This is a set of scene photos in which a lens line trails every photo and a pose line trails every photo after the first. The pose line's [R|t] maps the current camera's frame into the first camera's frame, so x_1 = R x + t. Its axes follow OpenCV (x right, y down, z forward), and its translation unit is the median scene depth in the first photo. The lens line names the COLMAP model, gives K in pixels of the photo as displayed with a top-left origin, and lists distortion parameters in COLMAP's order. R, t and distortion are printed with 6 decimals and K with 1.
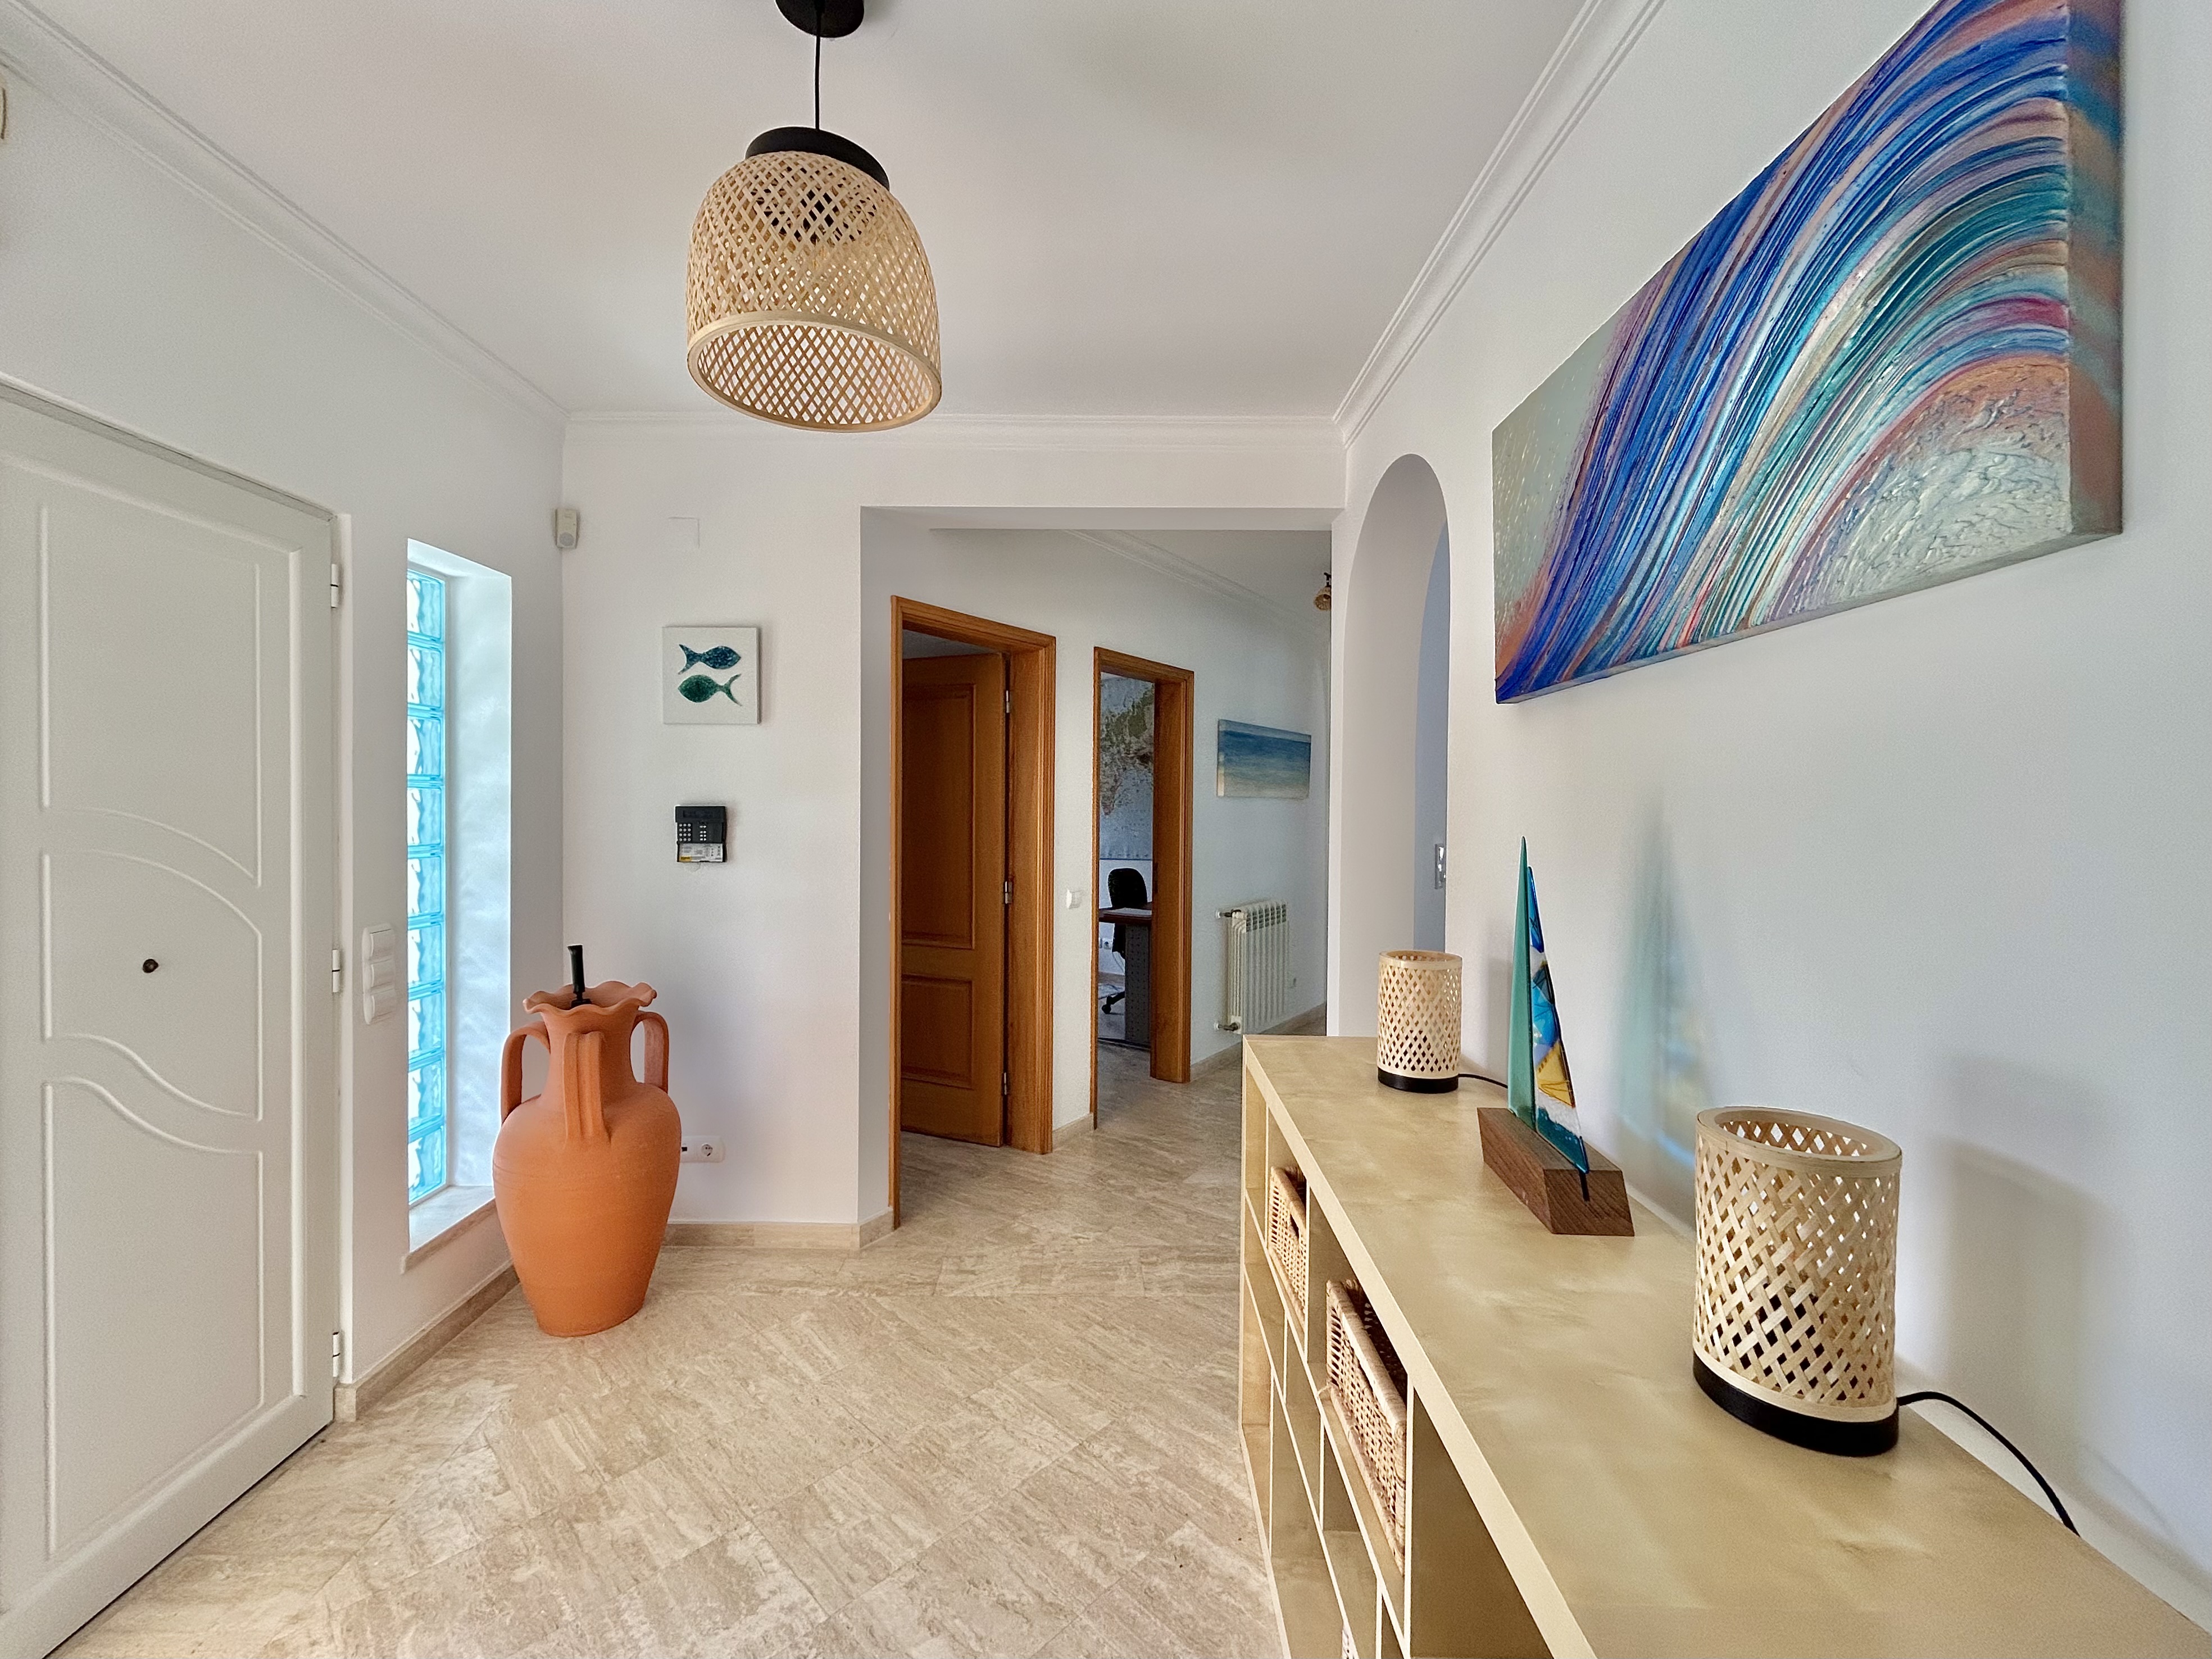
lens RADIAL K [[905.3, 0, 1106.0], [0, 905.3, 829.5], [0, 0, 1]] dist [0.003660, 0.000168]
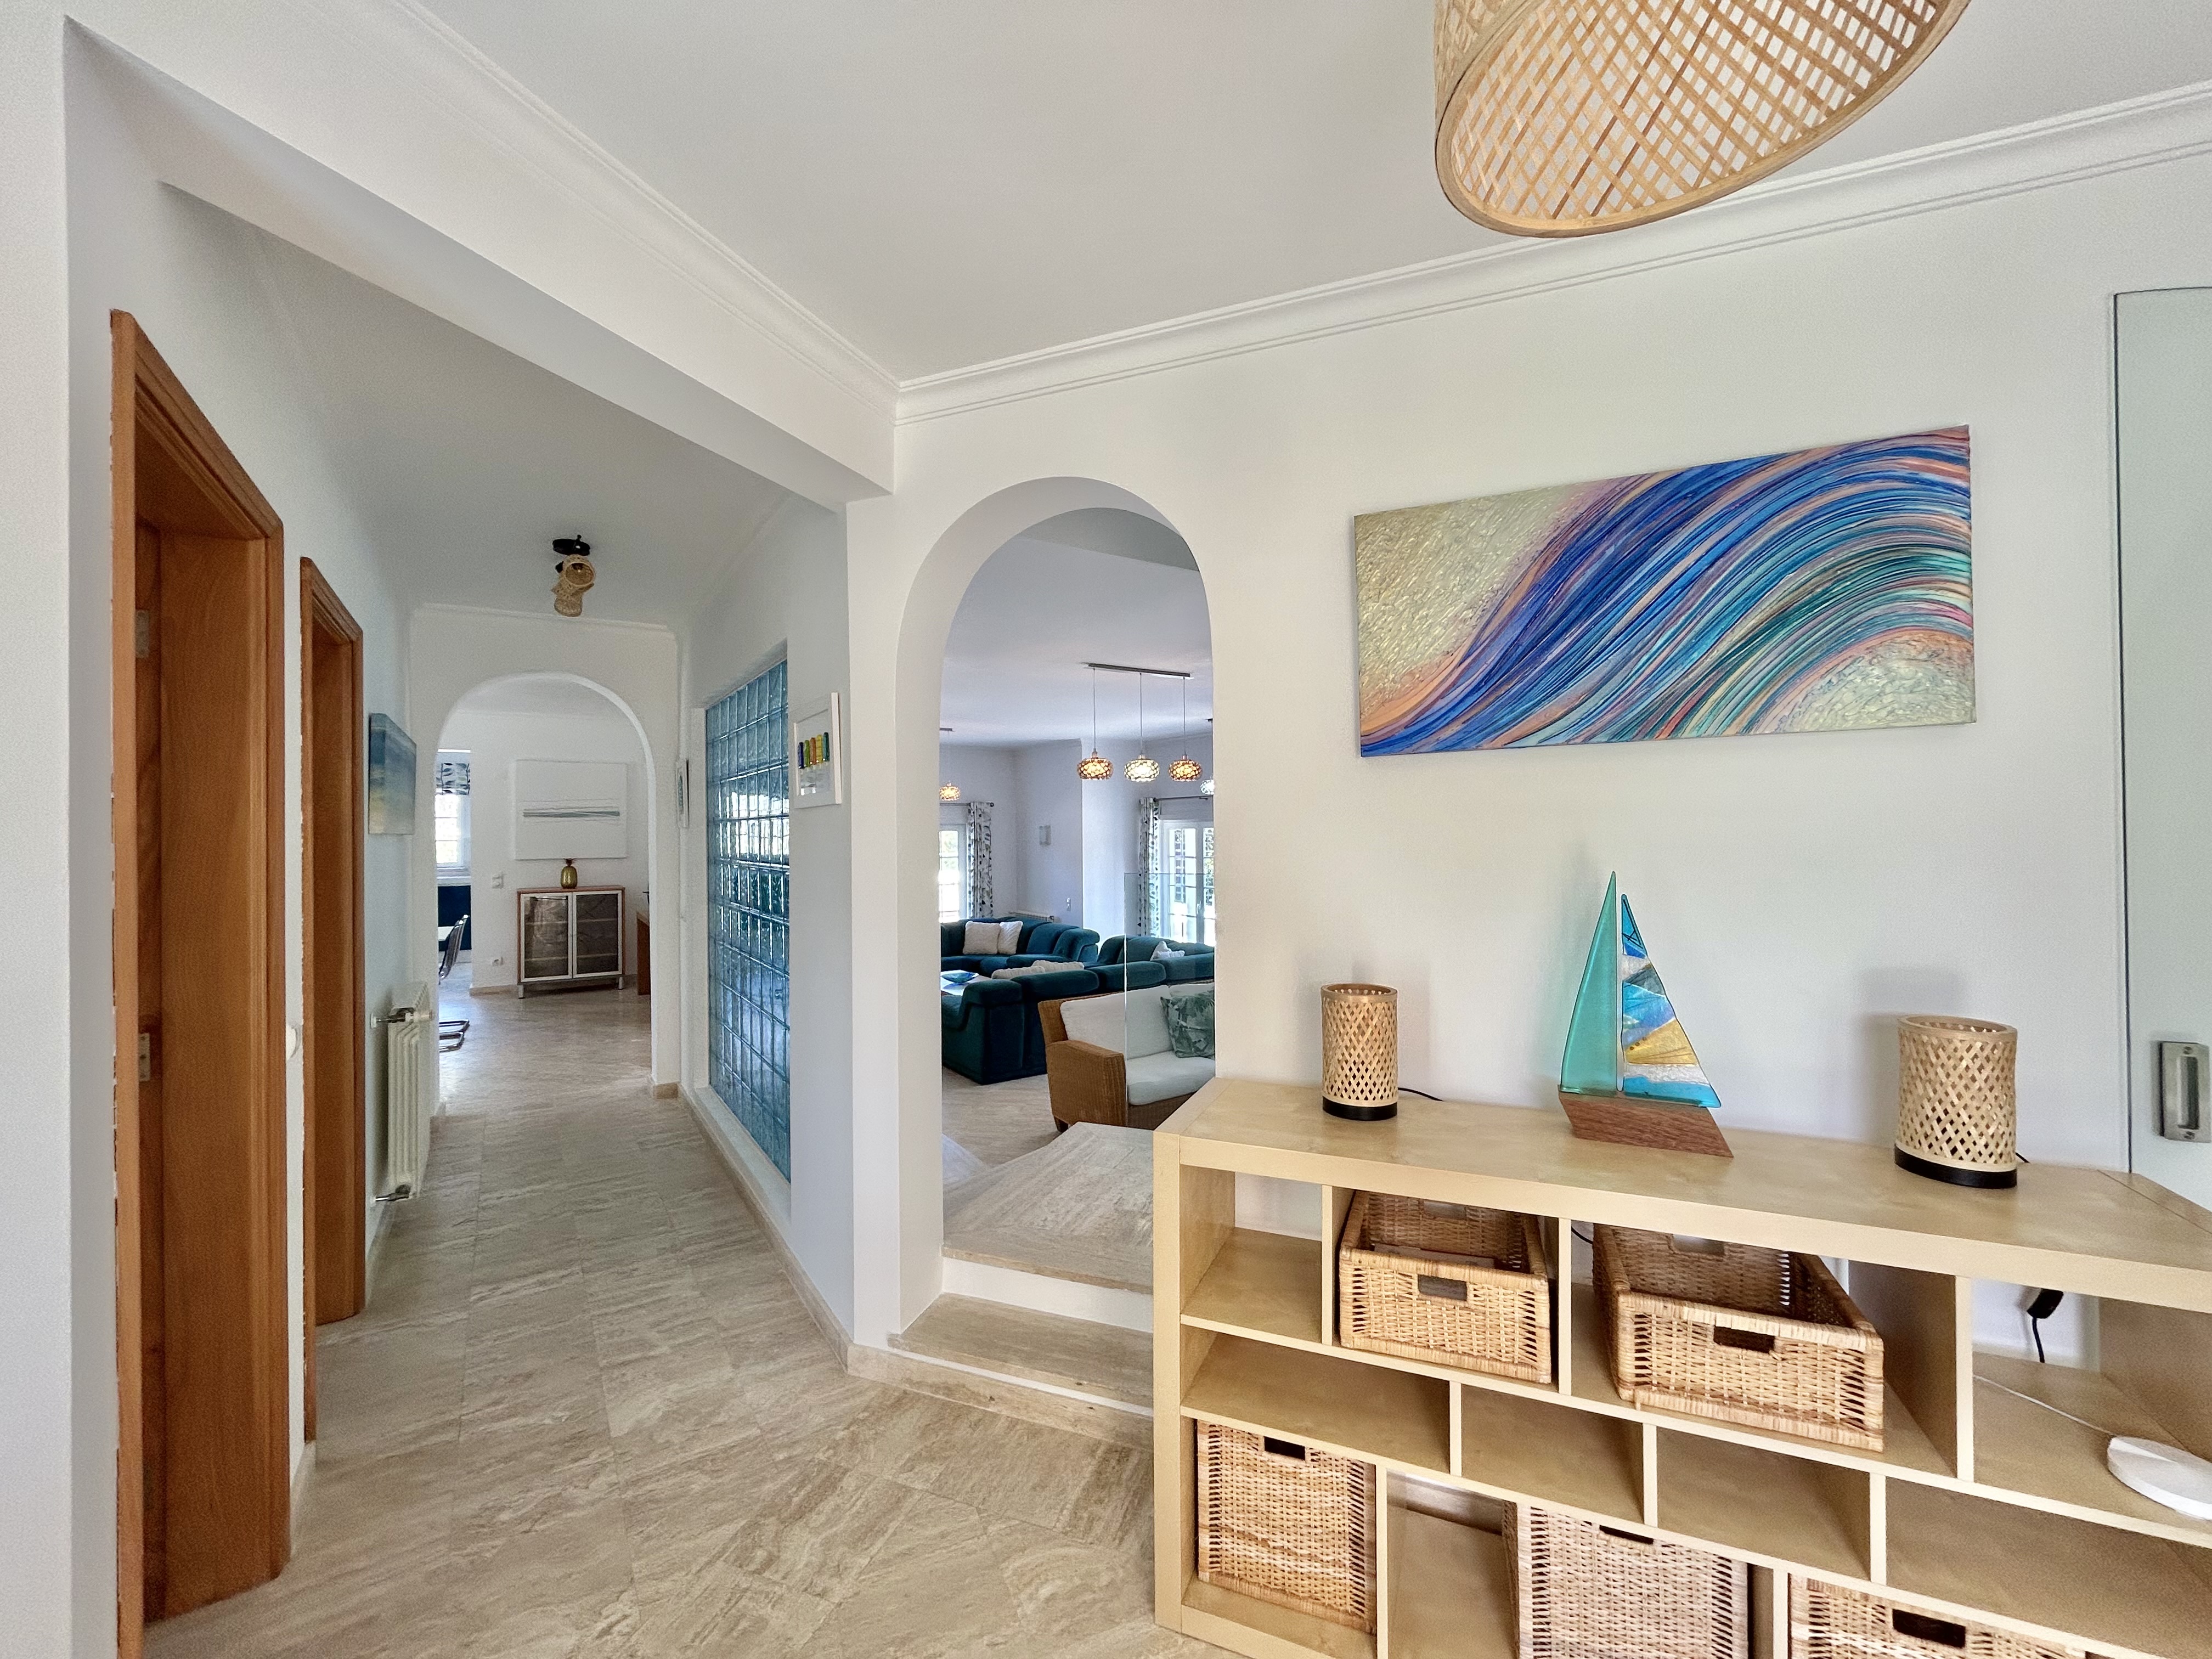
lens RADIAL K [[905.3, 0, 1106.0], [0, 905.3, 829.5], [0, 0, 1]] dist [0.003660, 0.000168]
pose [[0.389313, -0.013751, 0.921003, -0.443542], [0.032965, 0.999456, 0.000988, -0.033565], [-0.920516, 0.029976, 0.389554, 0.513083]]
